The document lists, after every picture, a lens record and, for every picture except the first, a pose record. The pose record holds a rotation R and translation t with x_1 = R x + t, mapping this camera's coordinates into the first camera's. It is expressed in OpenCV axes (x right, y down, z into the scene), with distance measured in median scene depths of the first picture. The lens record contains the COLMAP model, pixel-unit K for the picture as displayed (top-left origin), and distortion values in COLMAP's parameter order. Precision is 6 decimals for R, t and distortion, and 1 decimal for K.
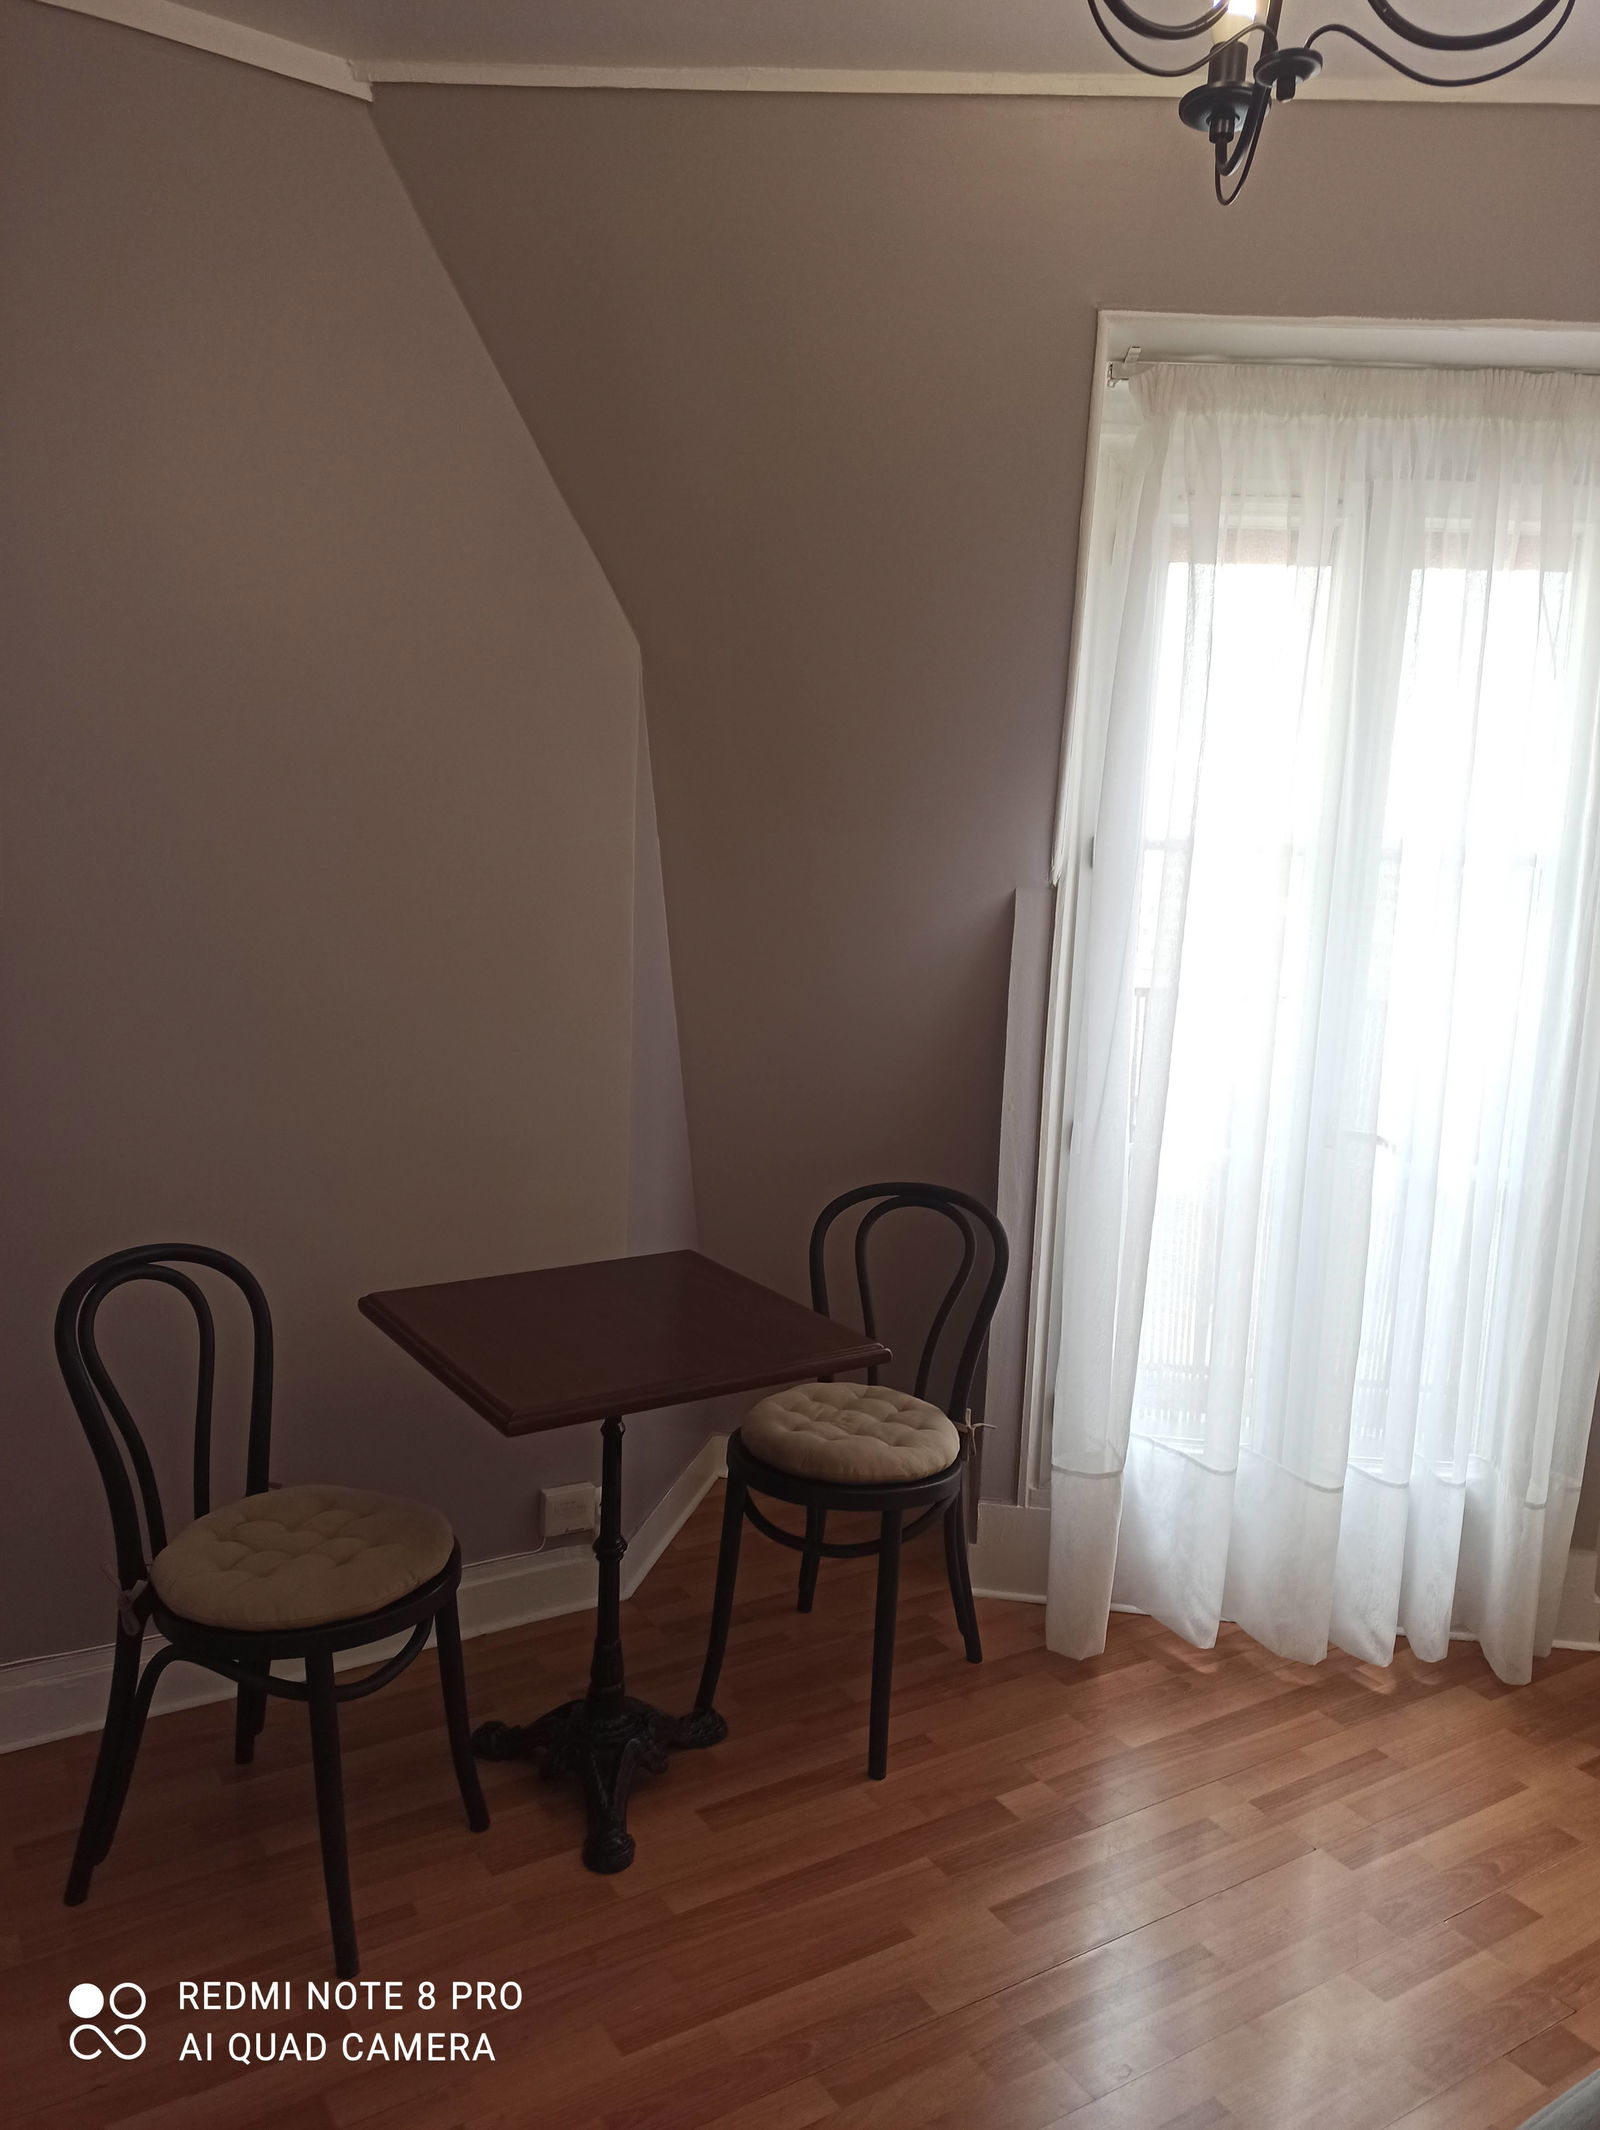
lens RADIAL K [[1539.2, 0, 801.3], [0, 1539.2, 1060.6], [0, 0, 1]] dist [0.002153, -0.000079]
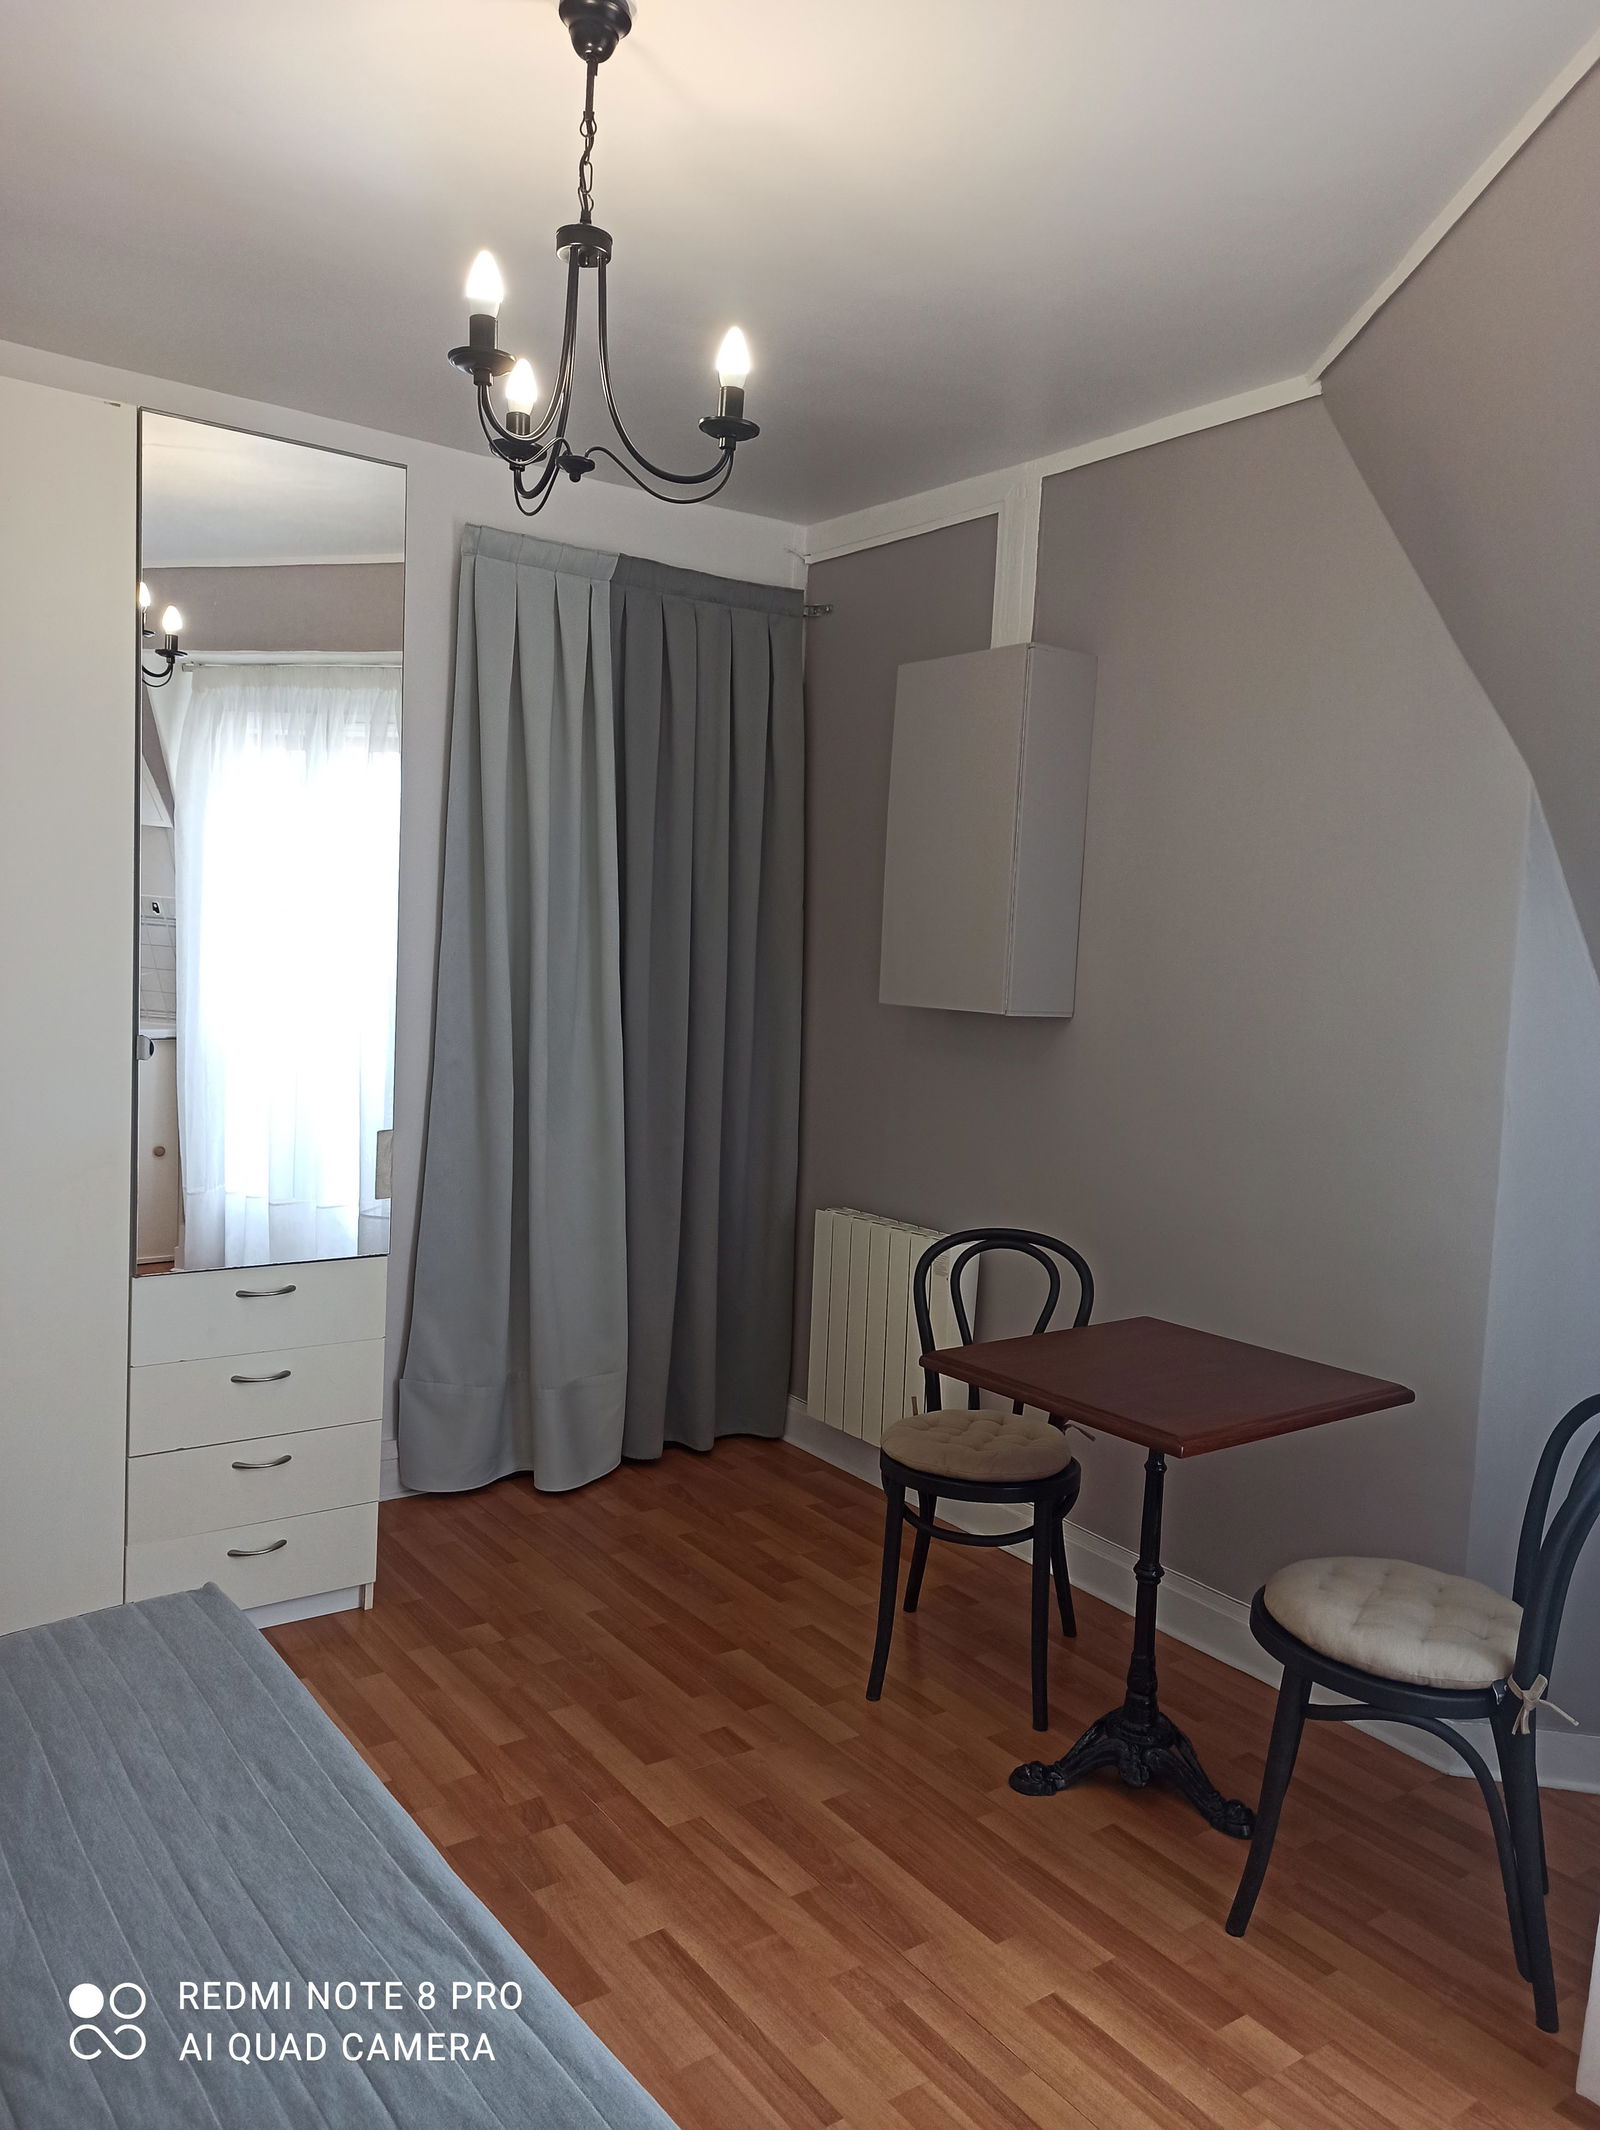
lens RADIAL K [[1543.5, 0, 800.6], [0, 1543.5, 1074.4], [0, 0, 1]] dist [0.001473, 0.000245]
pose [[0.079726, 0.067950, -0.994498, 1.076722], [-0.169642, 0.984045, 0.053636, -0.075298], [0.982276, 0.164432, 0.089981, 0.637313]]
